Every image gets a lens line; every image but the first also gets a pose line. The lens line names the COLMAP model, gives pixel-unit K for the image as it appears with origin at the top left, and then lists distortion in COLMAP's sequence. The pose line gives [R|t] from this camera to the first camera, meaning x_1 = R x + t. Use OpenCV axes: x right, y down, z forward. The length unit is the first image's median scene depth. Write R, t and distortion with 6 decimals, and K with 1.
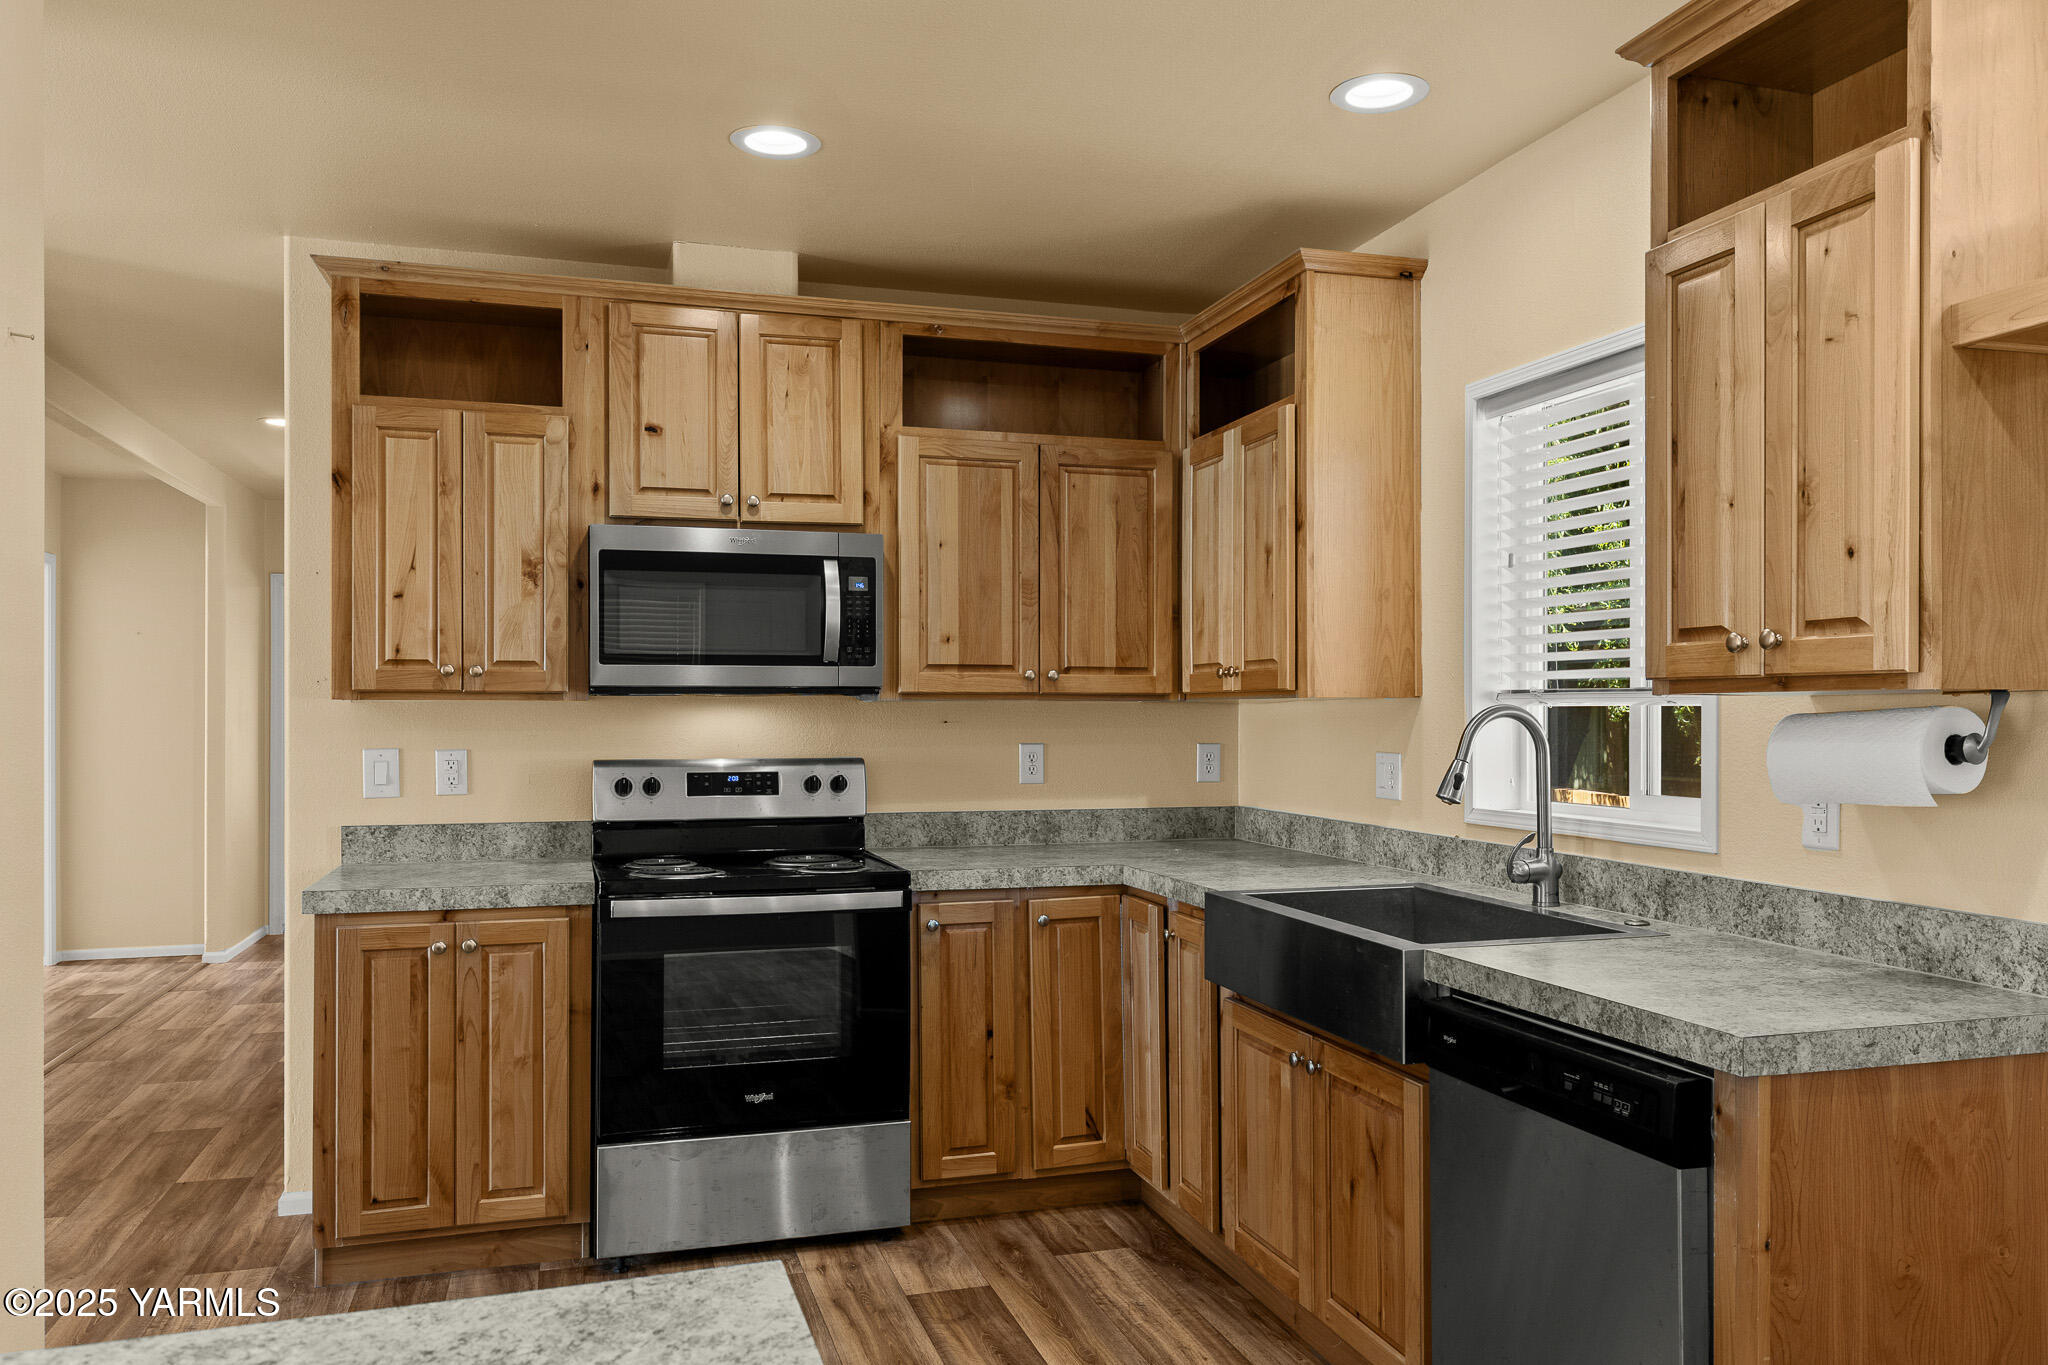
lens RADIAL K [[1467.4, 0, 1029.4], [0, 1467.4, 710.4], [0, 0, 1]] dist [0.004633, 0.000970]
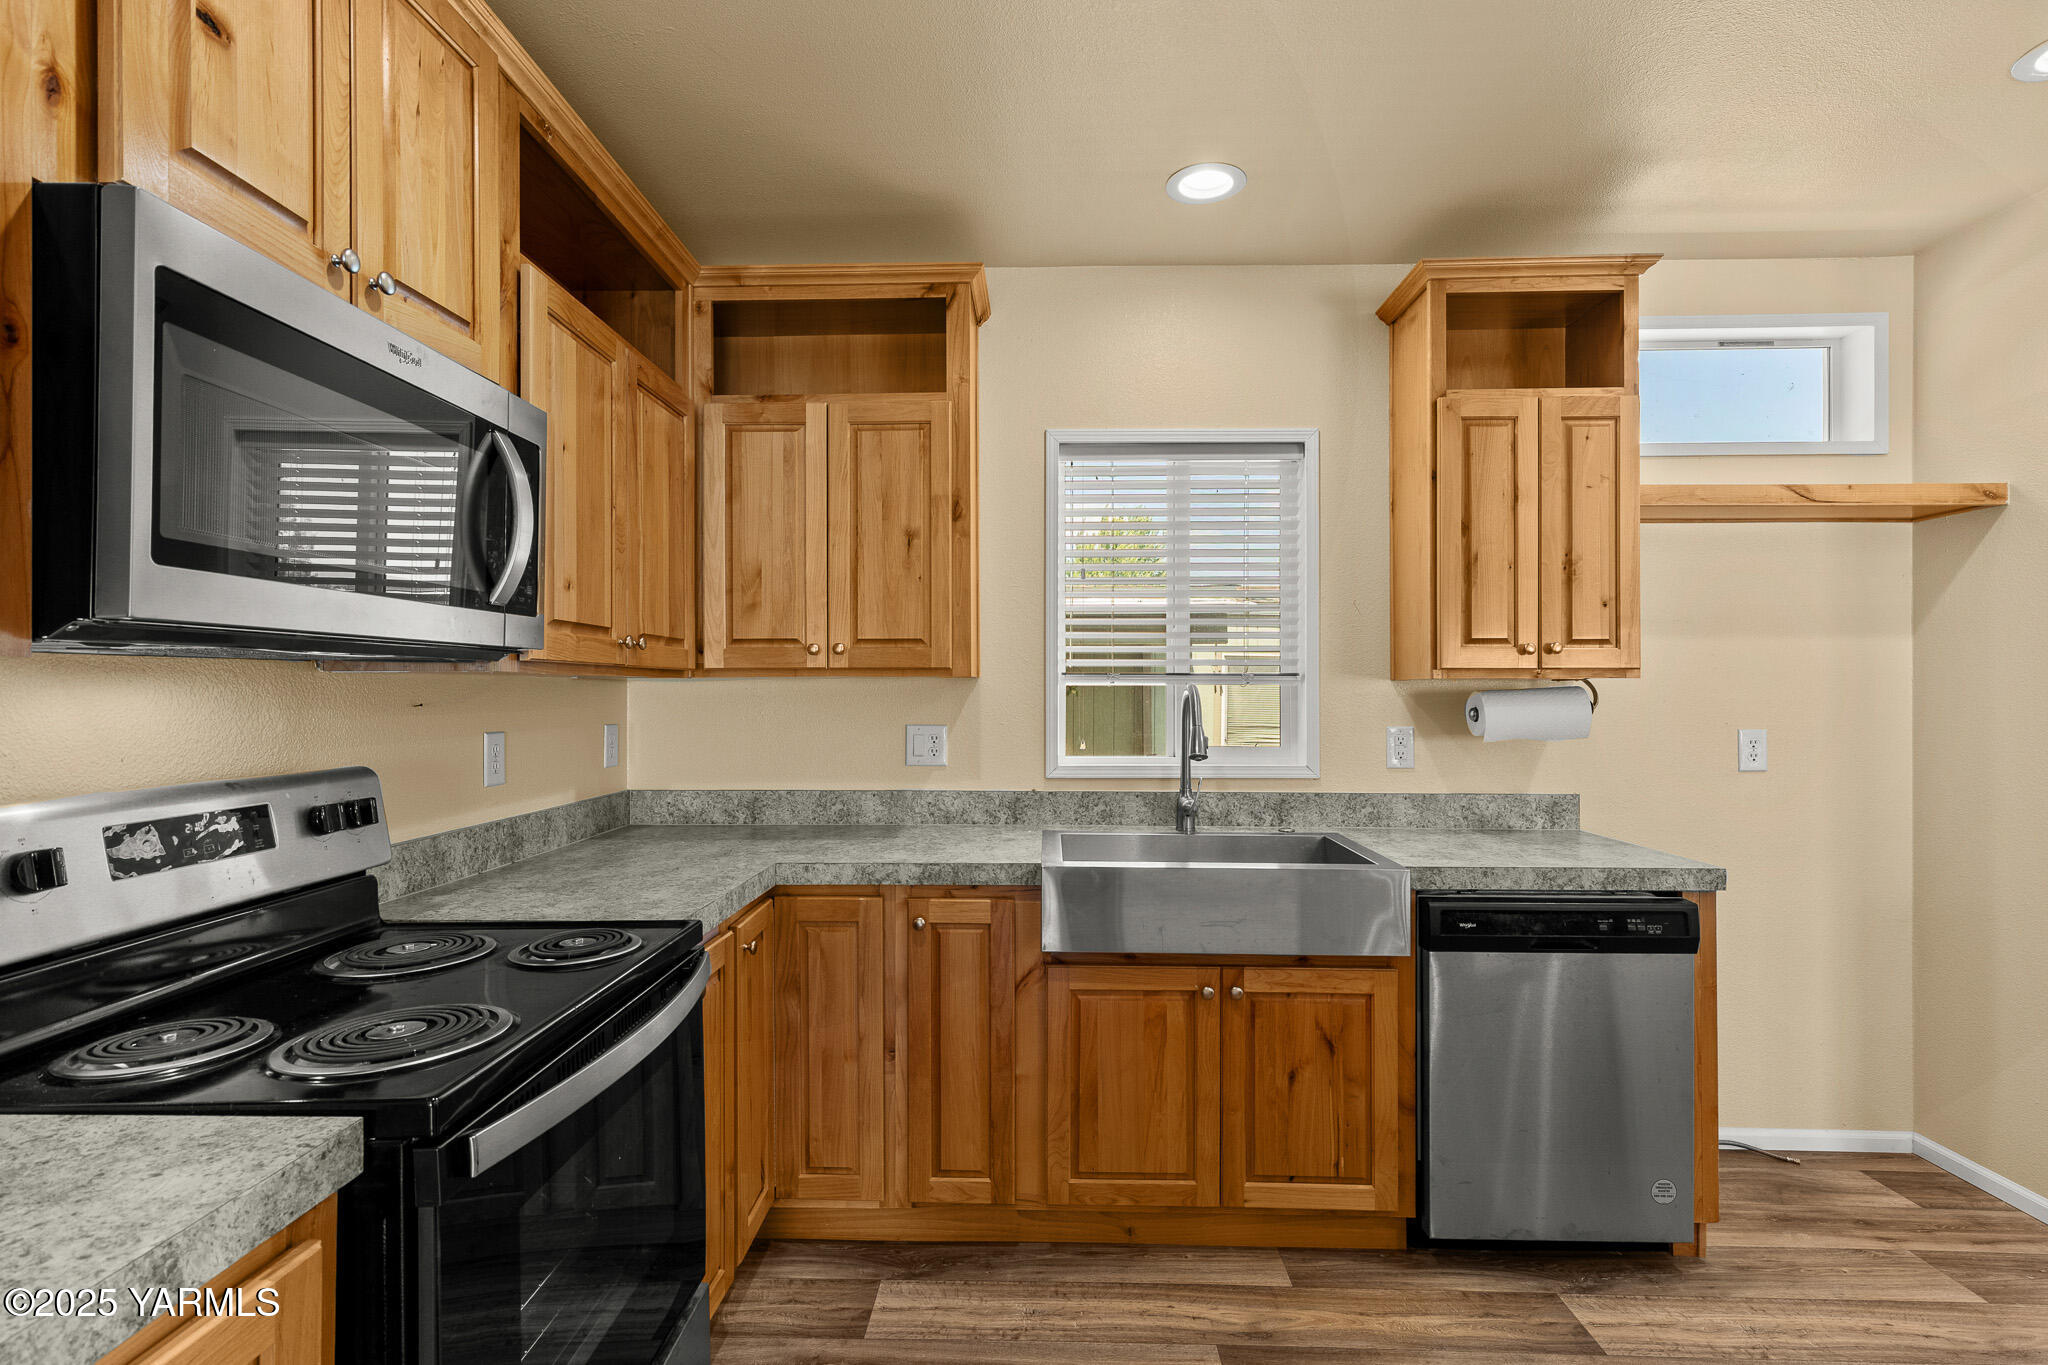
lens RADIAL K [[968.2, 0, 1019.3], [0, 968.2, 688.6], [0, 0, 1]] dist [0.019538, -0.003961]
pose [[0.326007, 0.002350, 0.945364, -0.537807], [-0.000370, 0.999997, -0.002358, 0.002125], [-0.945367, 0.000419, 0.326007, 0.820014]]
